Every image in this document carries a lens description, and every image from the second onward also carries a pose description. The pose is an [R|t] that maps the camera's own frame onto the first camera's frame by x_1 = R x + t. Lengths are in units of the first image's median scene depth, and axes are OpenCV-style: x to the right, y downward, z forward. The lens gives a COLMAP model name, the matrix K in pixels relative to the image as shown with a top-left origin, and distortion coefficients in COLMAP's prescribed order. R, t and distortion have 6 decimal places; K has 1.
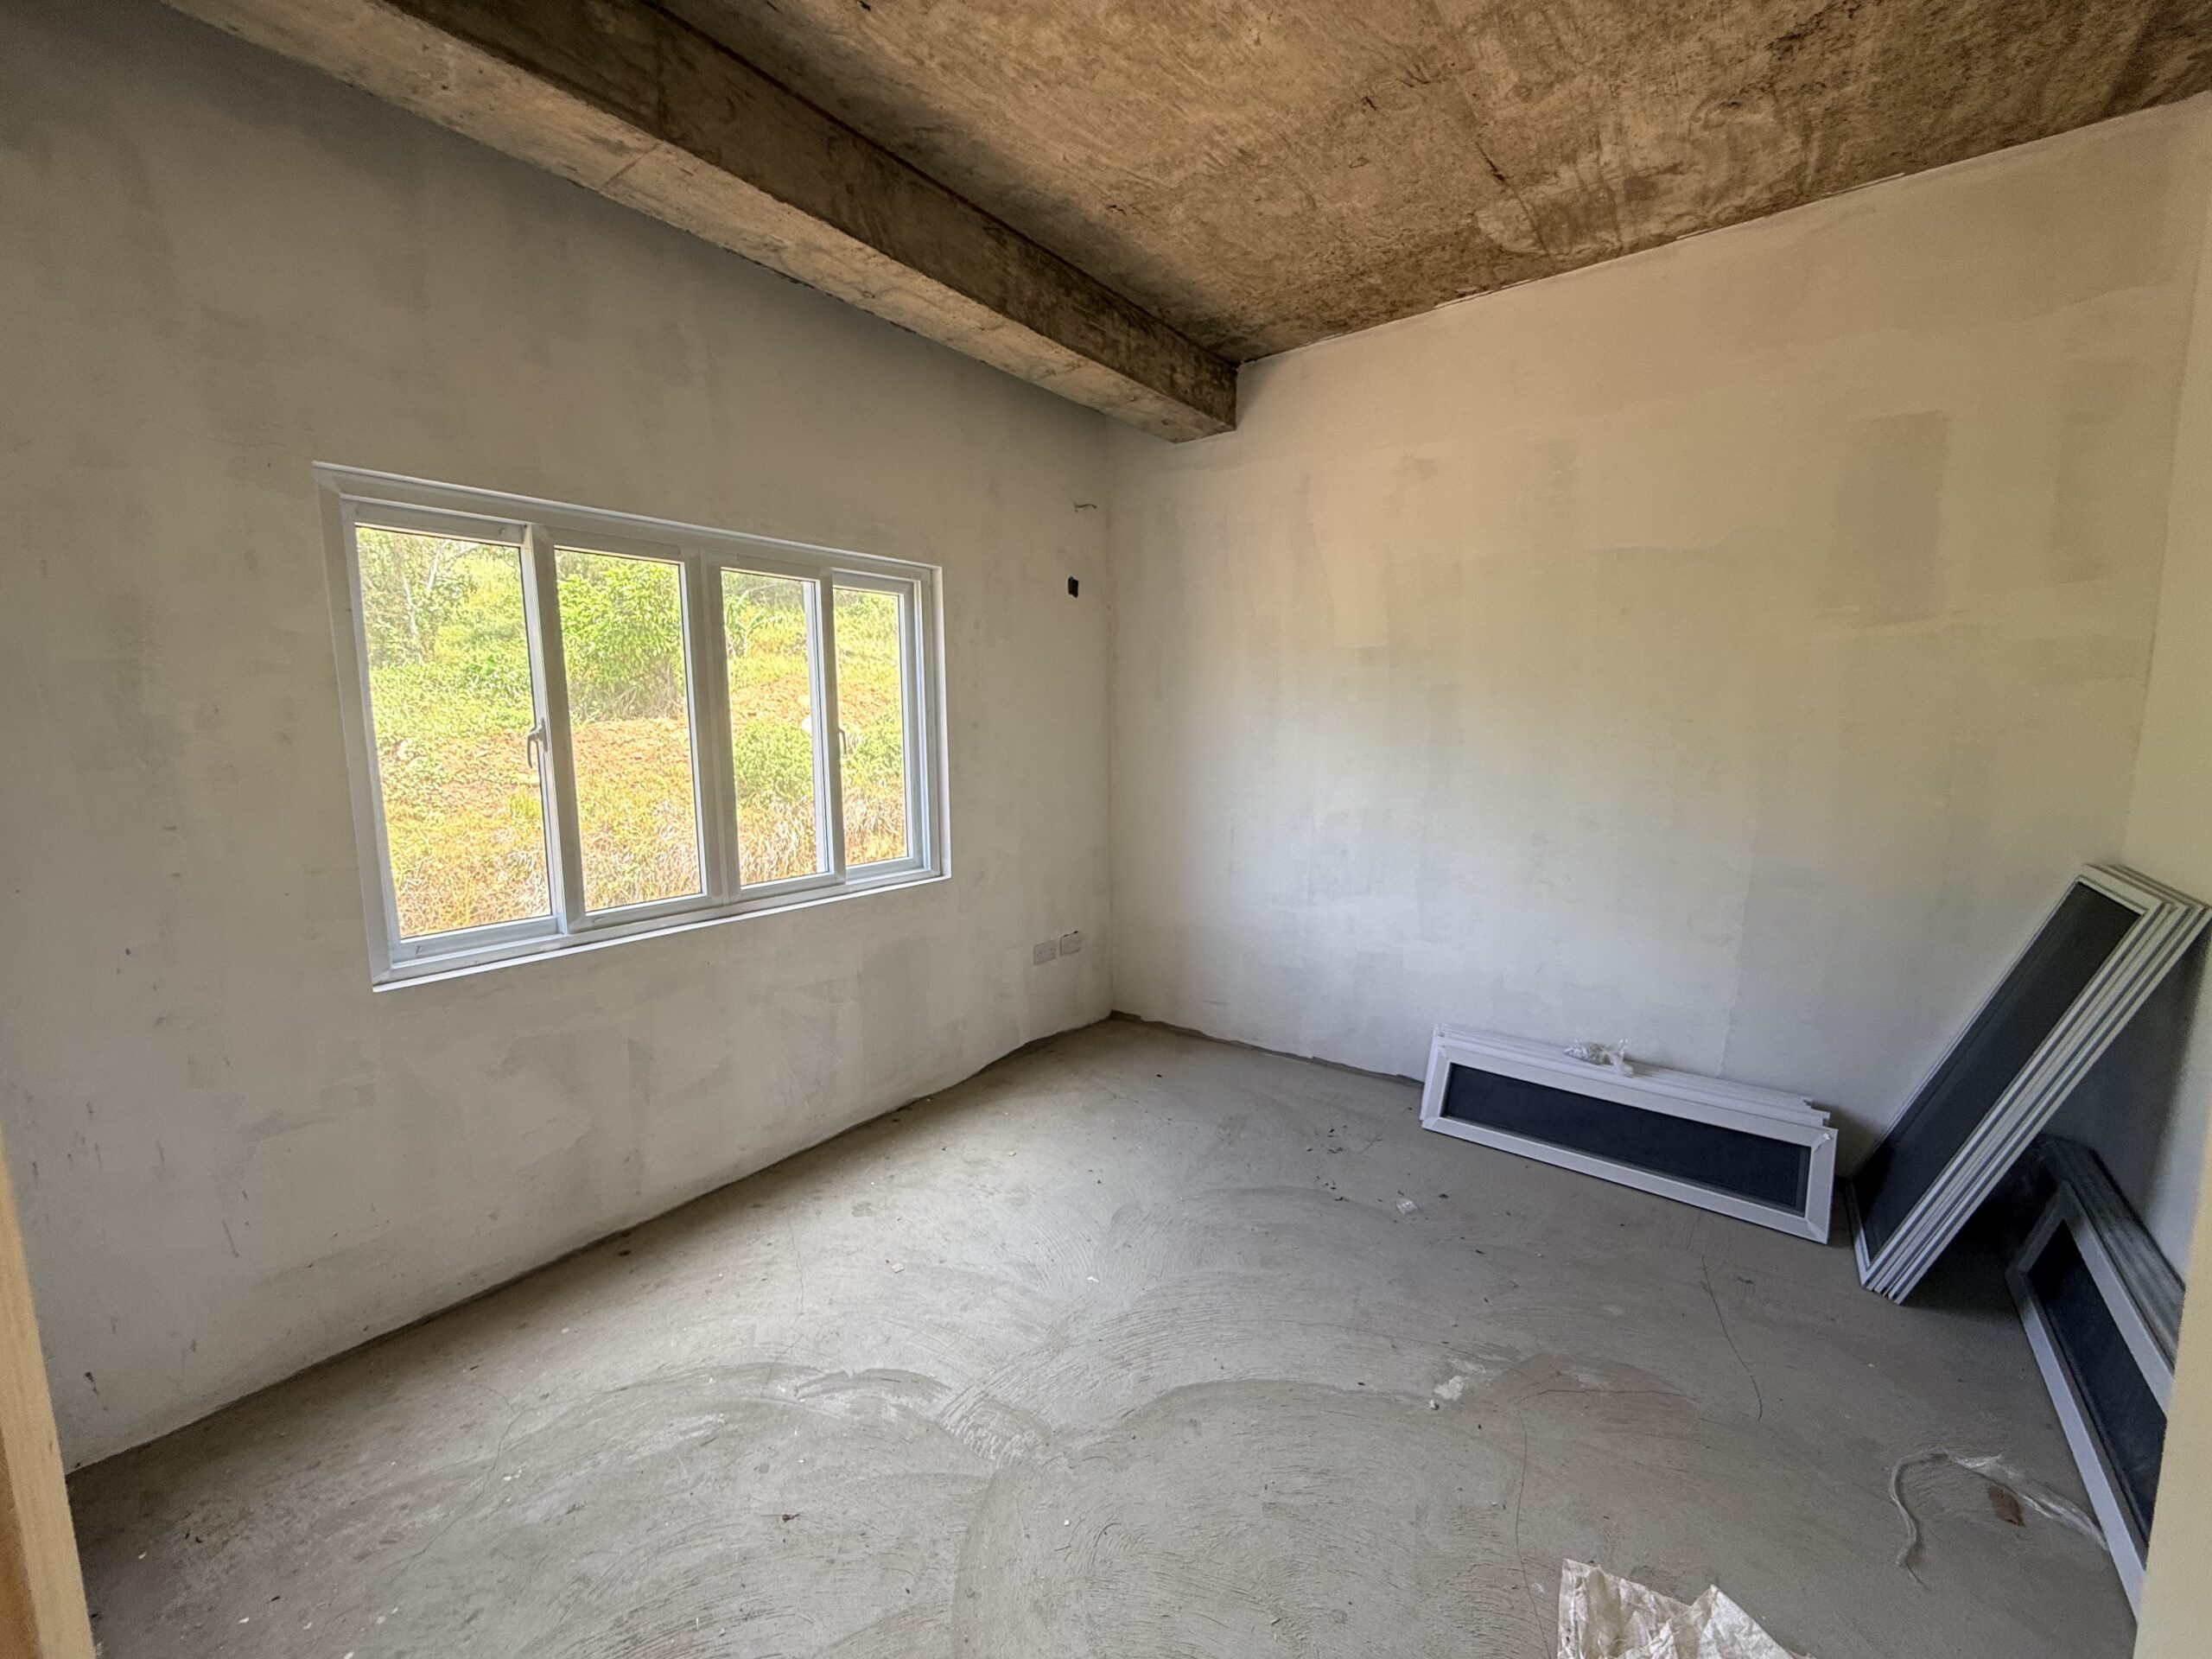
lens RADIAL K [[885.0, 0, 1101.6], [0, 885.0, 833.7], [0, 0, 1]] dist [-0.001127, -0.000112]
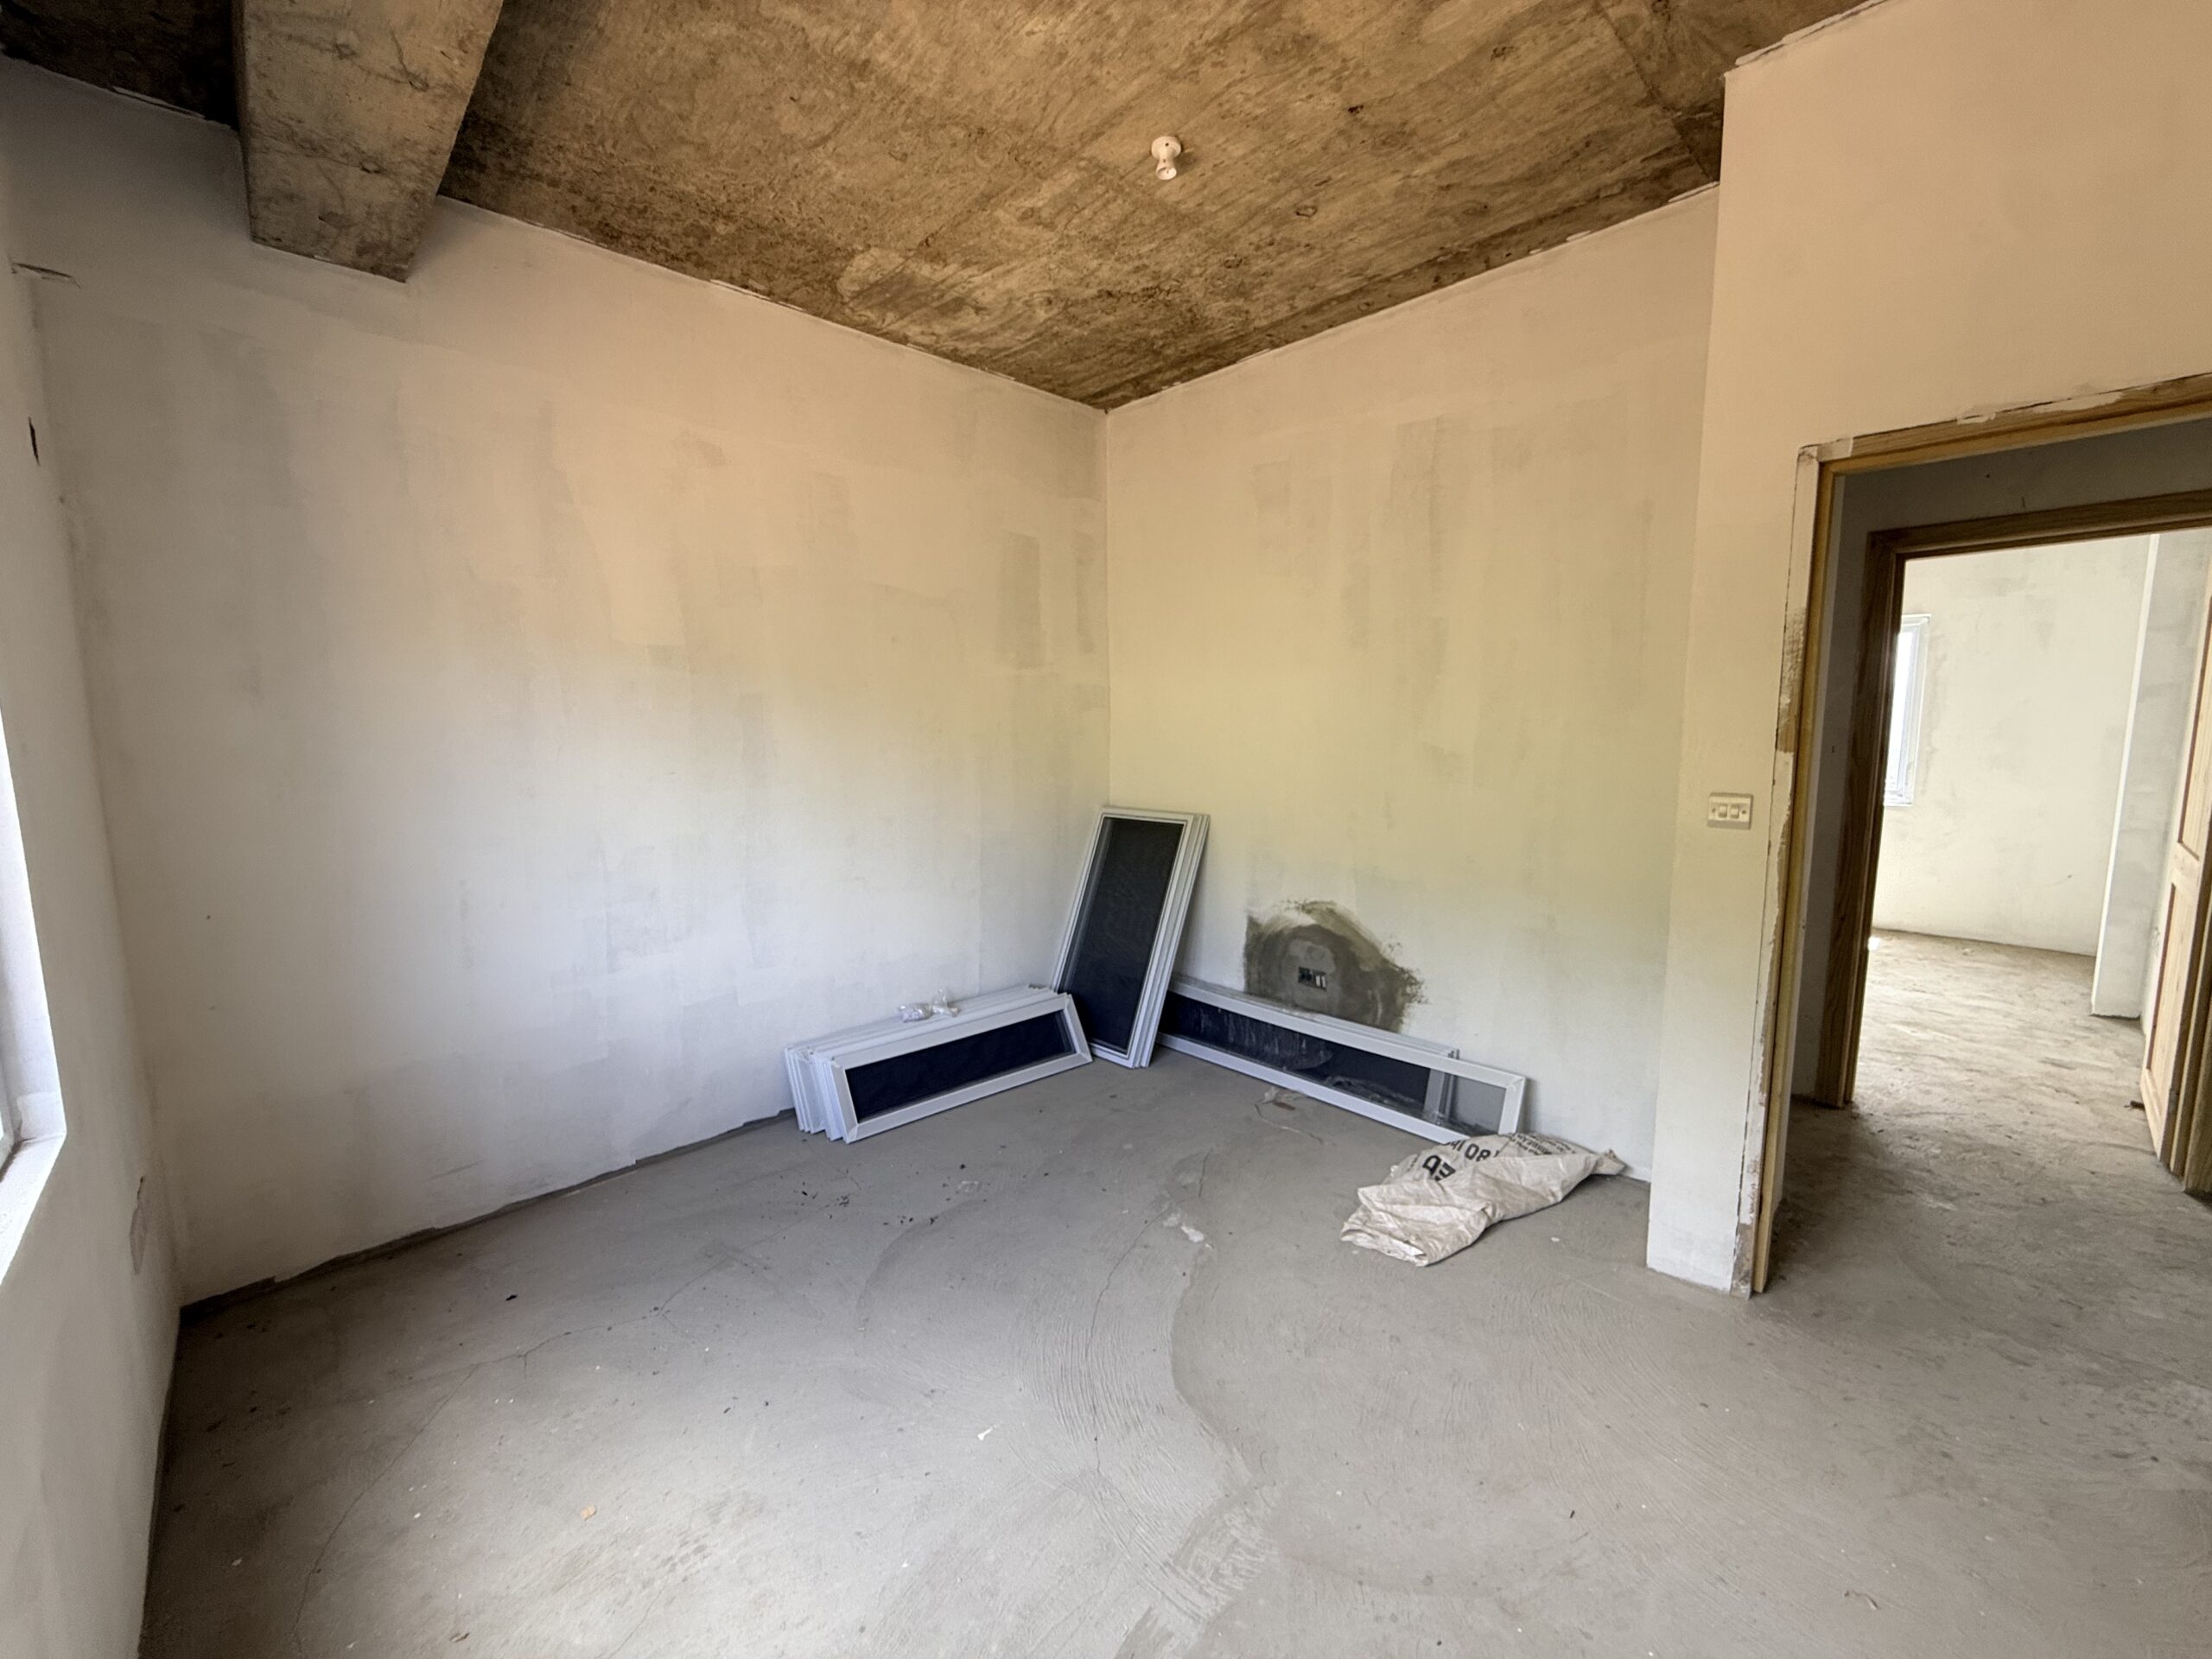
lens RADIAL K [[885.0, 0, 1101.6], [0, 885.0, 833.7], [0, 0, 1]] dist [-0.001127, -0.000112]
pose [[0.151323, -0.114901, 0.981784, -0.601692], [0.133079, 0.986547, 0.094947, -0.074008], [-0.979485, 0.116287, 0.164578, 0.598738]]
